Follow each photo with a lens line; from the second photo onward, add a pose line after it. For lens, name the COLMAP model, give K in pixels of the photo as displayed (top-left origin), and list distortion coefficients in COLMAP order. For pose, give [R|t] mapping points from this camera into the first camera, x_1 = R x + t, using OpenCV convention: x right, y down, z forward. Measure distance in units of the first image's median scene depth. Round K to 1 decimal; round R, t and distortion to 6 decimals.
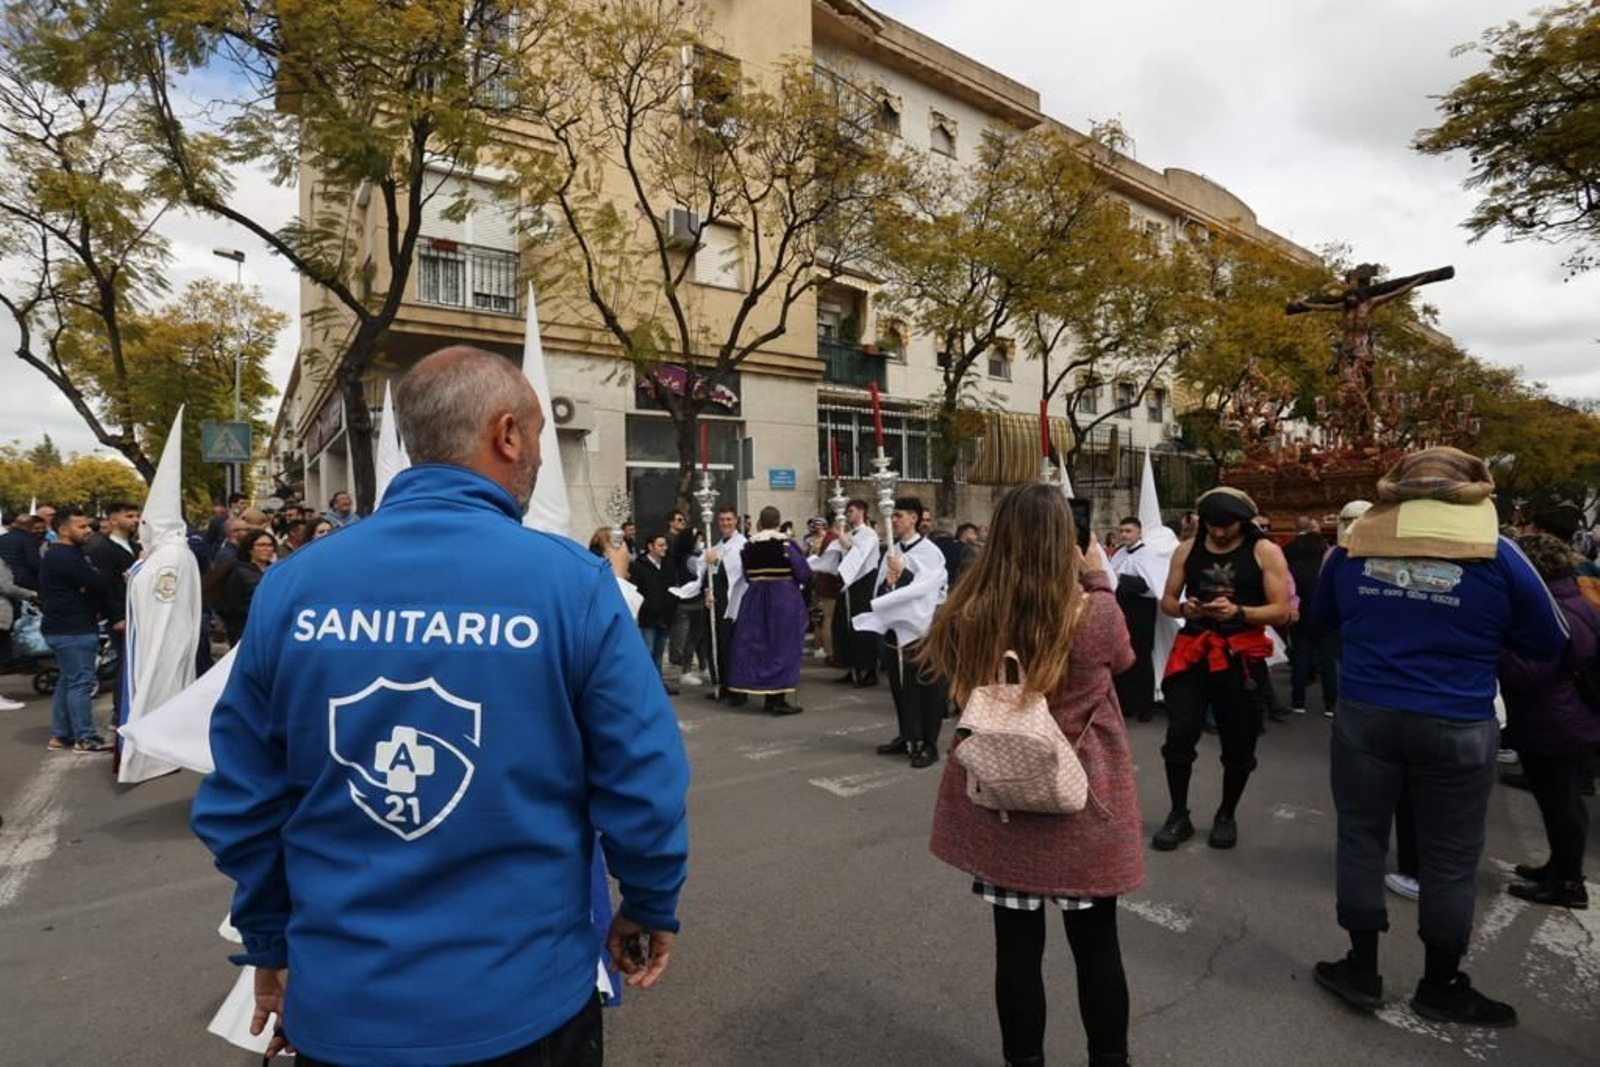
lens RADIAL K [[787.3, 0, 784.4], [0, 787.3, 539.8], [0, 0, 1]] dist [-0.072601, 0.024225]
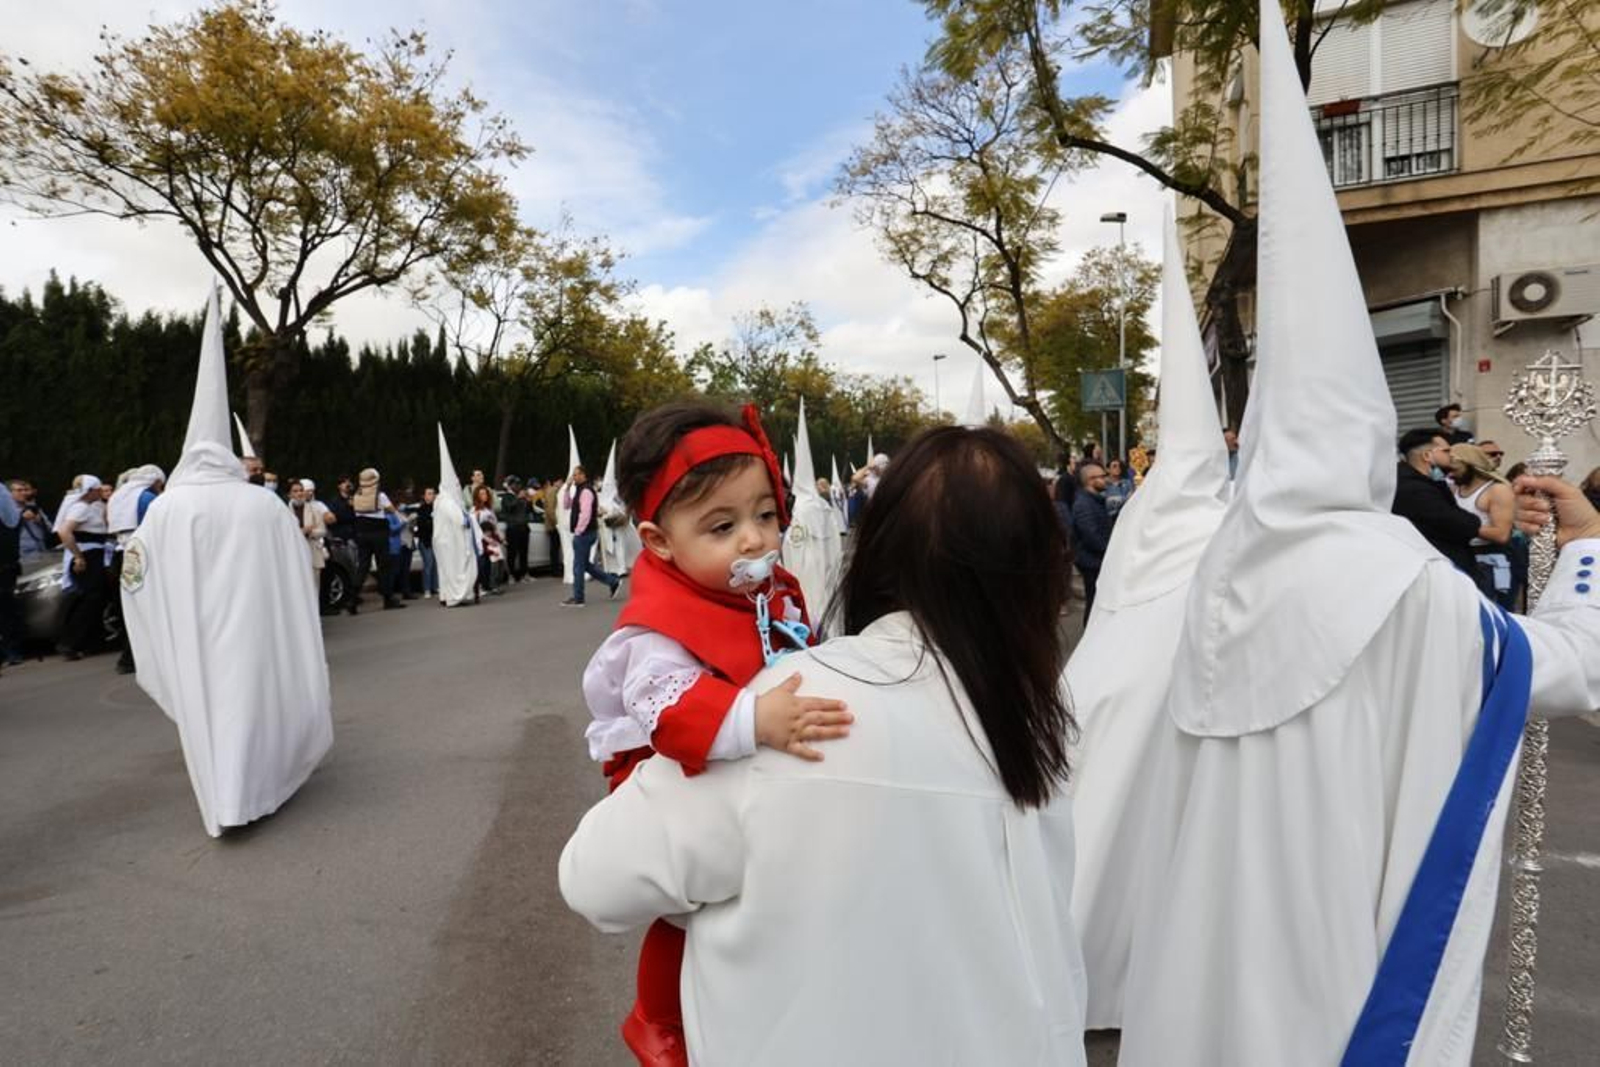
lens RADIAL K [[811.3, 0, 800.0], [0, 811.3, 533.5], [0, 0, 1]] dist [-0.081926, 0.035550]
pose [[0.535157, 0.039658, -0.843821, -0.050246], [0.012260, 0.998428, 0.054700, -0.001079], [0.844664, -0.039618, 0.533829, 0.092923]]
